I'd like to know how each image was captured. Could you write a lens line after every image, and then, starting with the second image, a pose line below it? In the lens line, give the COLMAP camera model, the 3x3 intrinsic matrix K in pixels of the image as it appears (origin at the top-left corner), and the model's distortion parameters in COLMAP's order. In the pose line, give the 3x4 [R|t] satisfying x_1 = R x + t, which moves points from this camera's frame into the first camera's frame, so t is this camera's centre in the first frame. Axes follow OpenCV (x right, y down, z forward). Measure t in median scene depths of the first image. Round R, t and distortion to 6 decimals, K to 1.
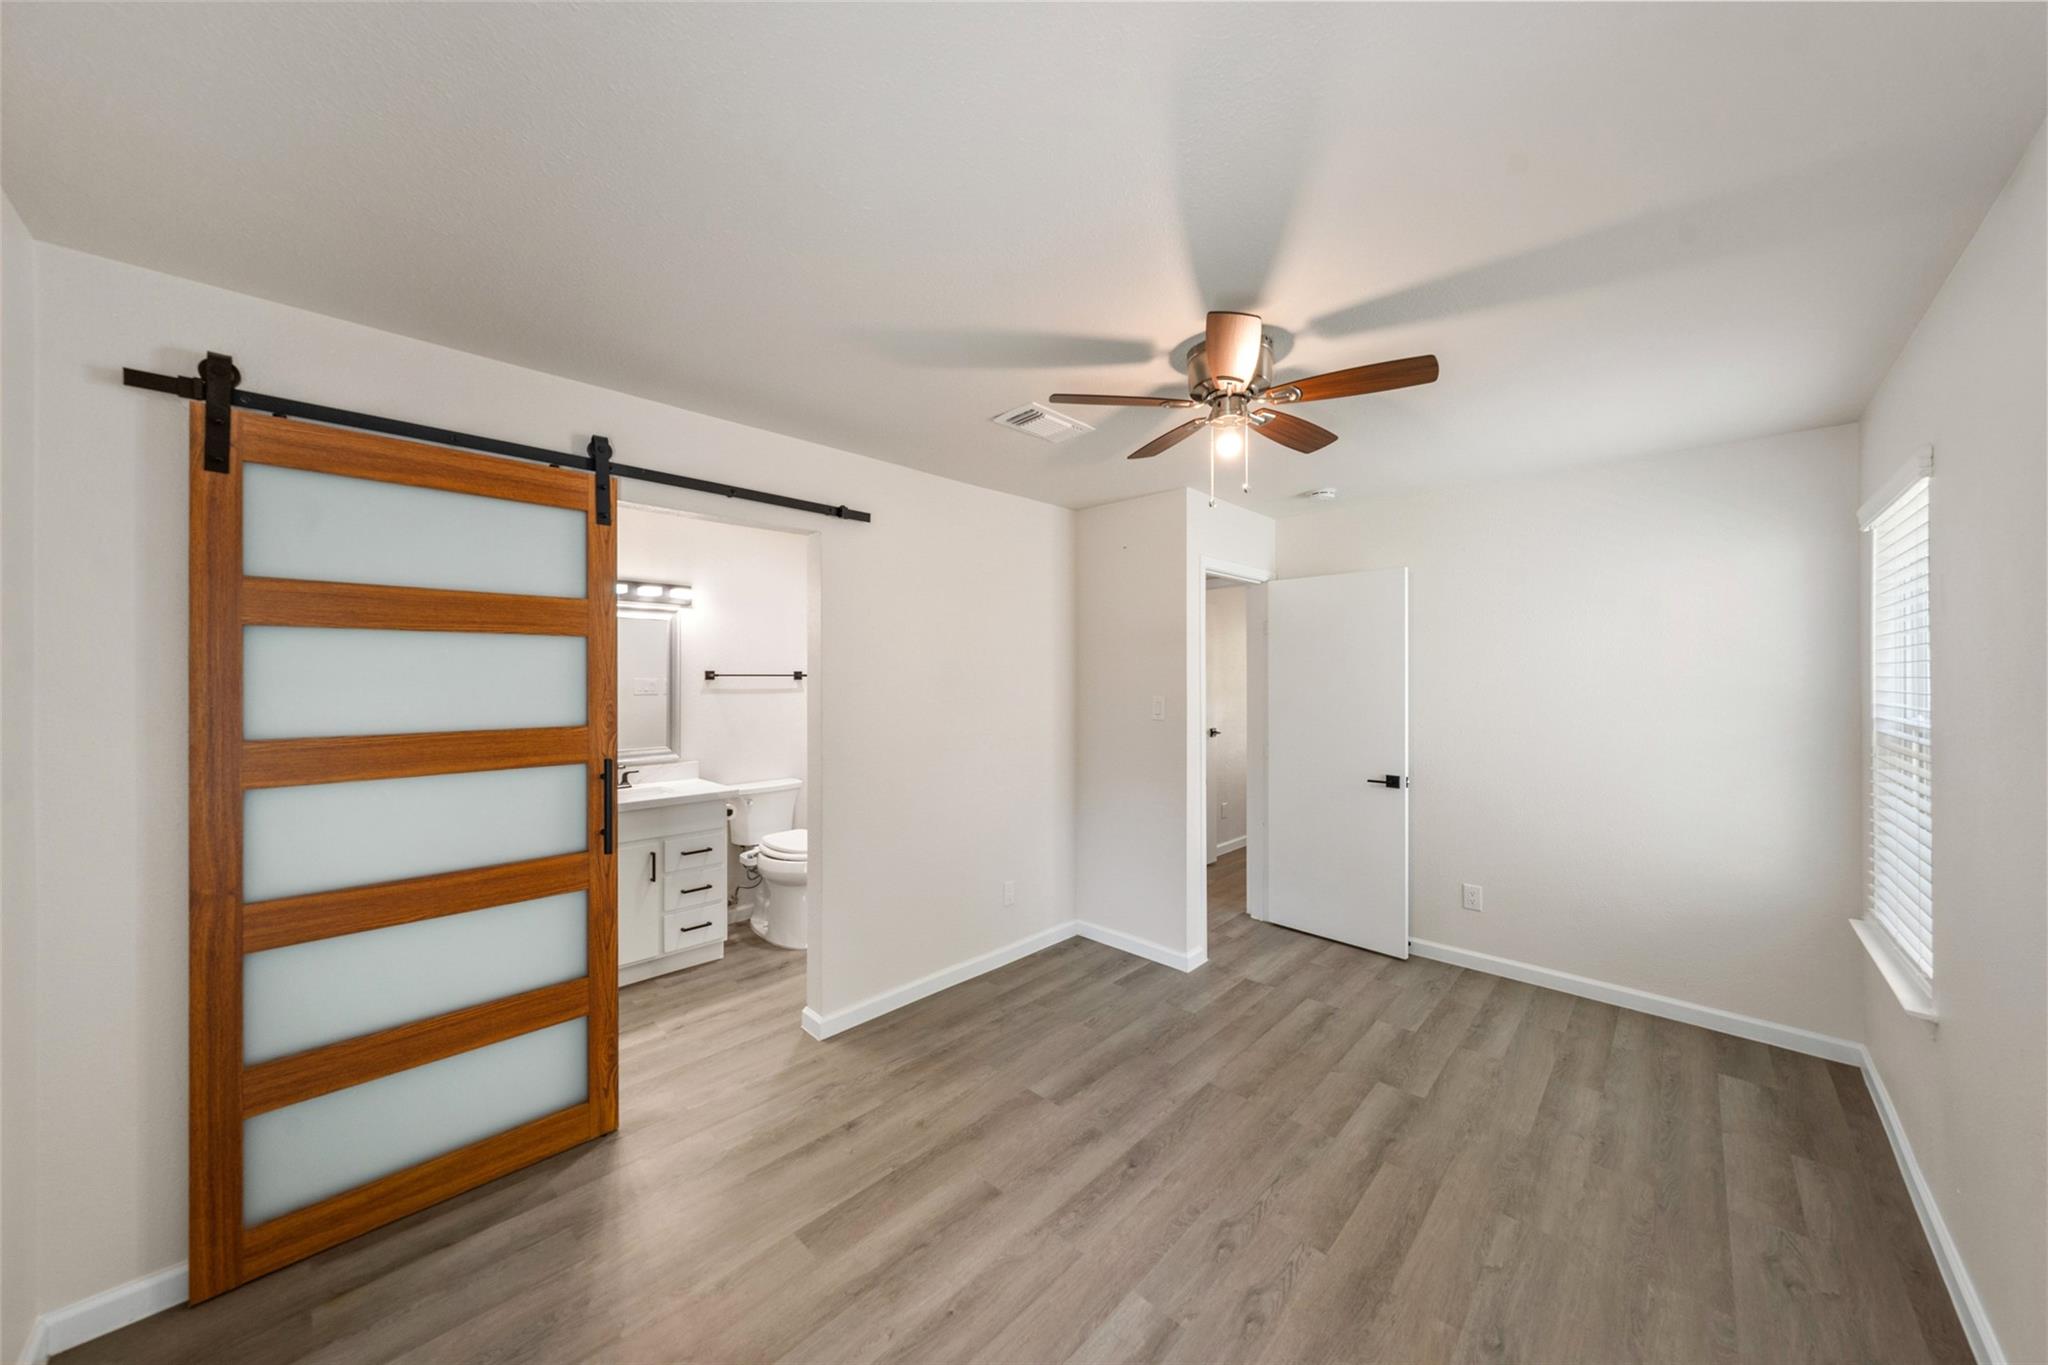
lens RADIAL K [[704.7, 0, 1022.3], [0, 704.7, 675.0], [0, 0, 1]] dist [-0.003554, 0.000918]
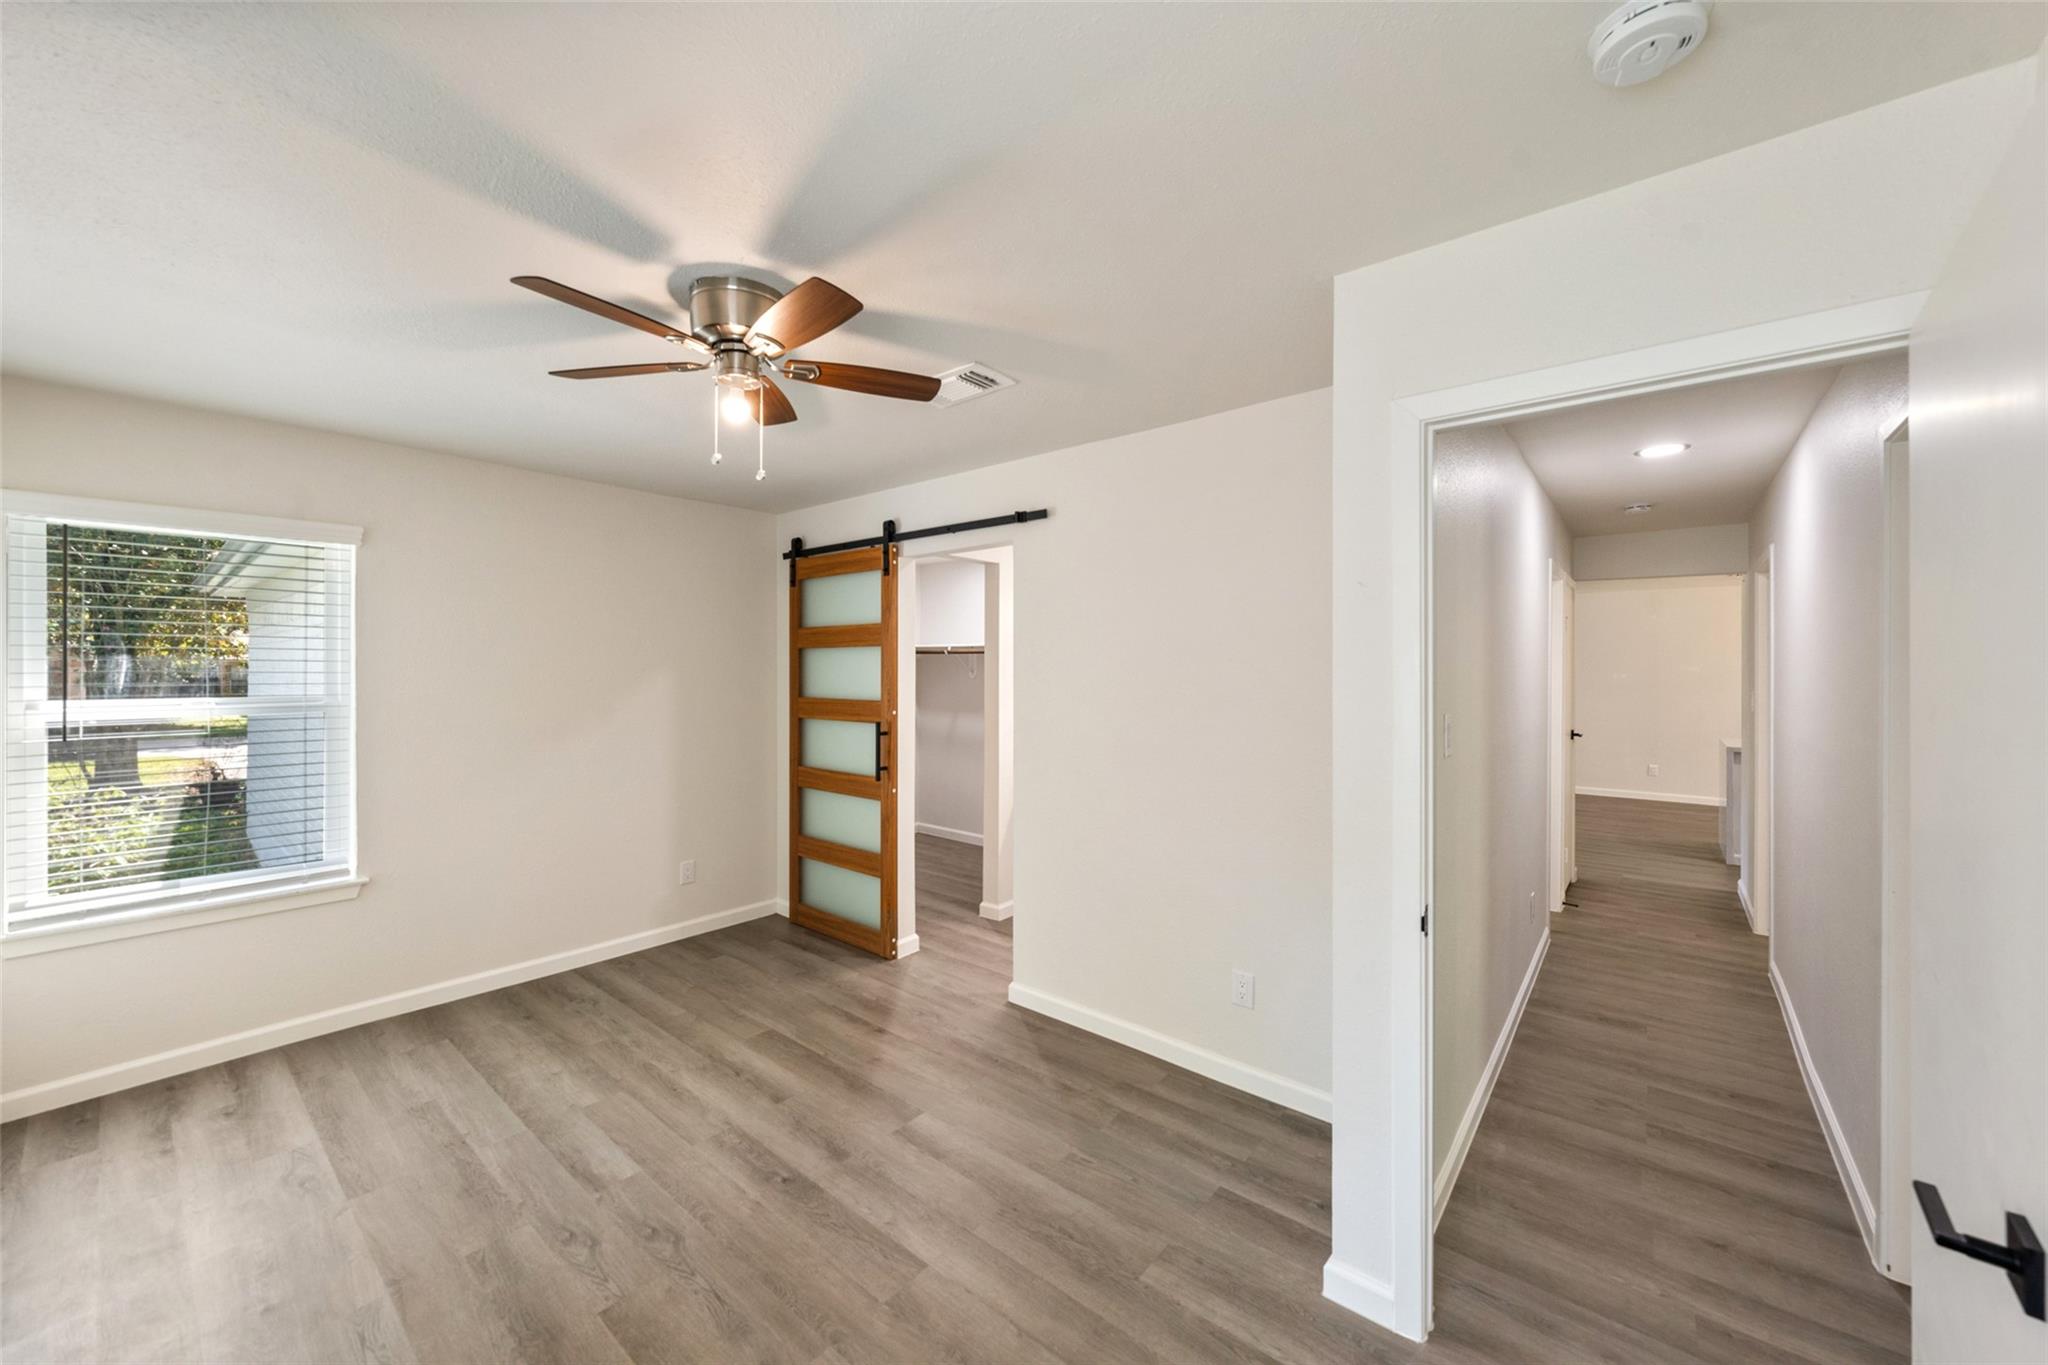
lens RADIAL K [[763.4, 0, 1004.9], [0, 763.4, 668.9], [0, 0, 1]] dist [-0.002429, -0.000008]
pose [[0.057553, 0.003322, -0.998337, 1.113372], [-0.000660, 0.999994, 0.003289, -0.008172], [0.998342, 0.000470, 0.057555, 1.135053]]
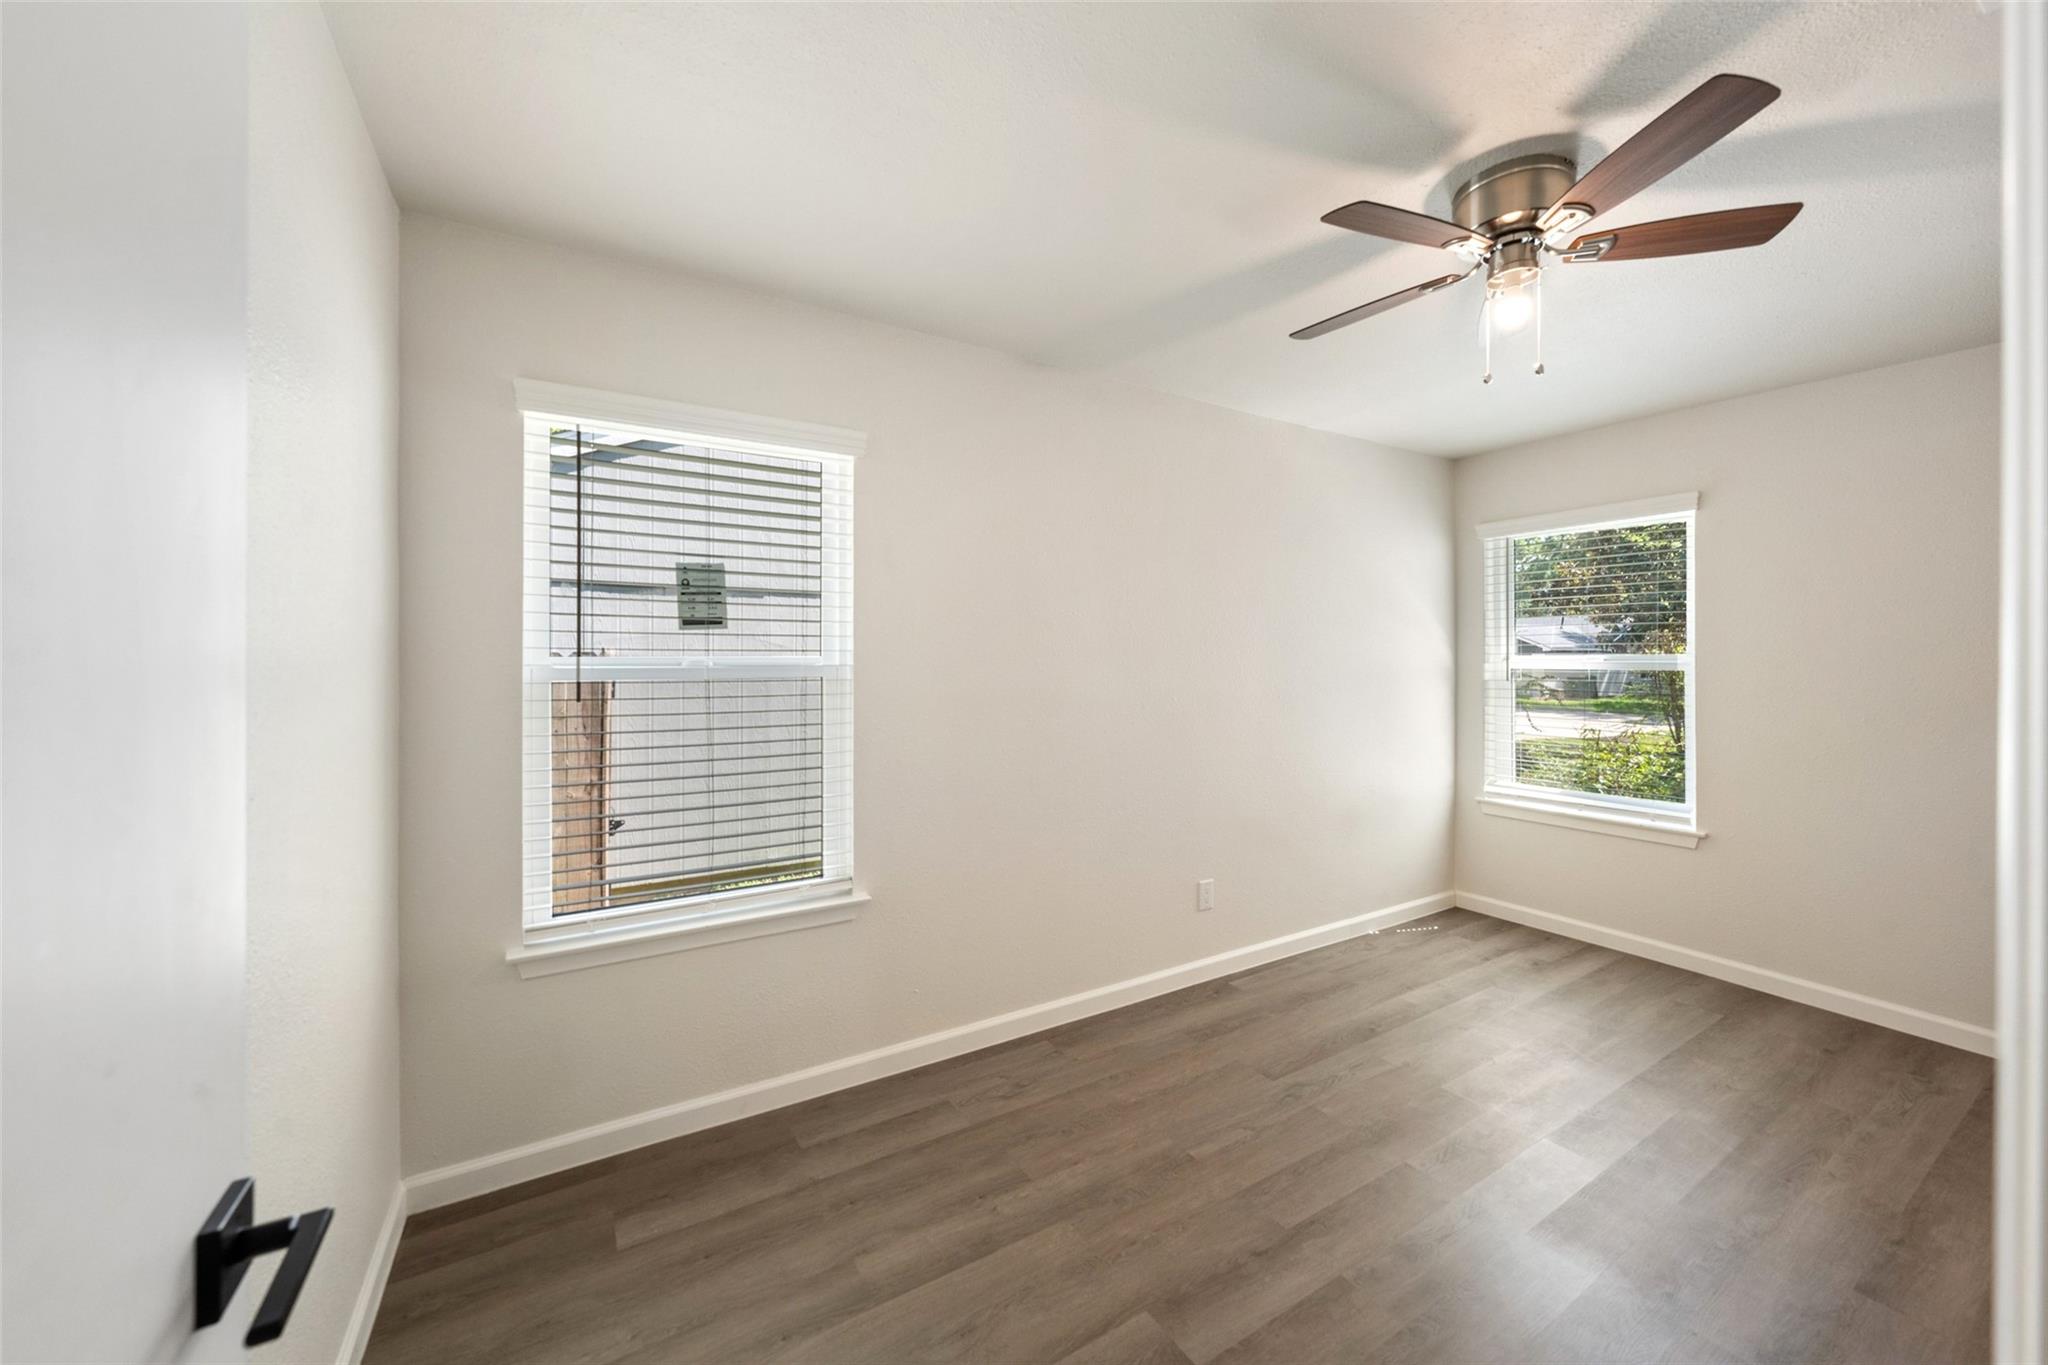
lens RADIAL K [[763.4, 0, 1027.1], [0, 763.4, 667.6], [0, 0, 1]] dist [-0.002429, -0.000008]
pose [[-0.964637, -0.001425, 0.263577, 0.526300], [0.000260, 0.999980, 0.006357, 0.058743], [-0.263580, 0.006201, -0.964618, 1.735255]]
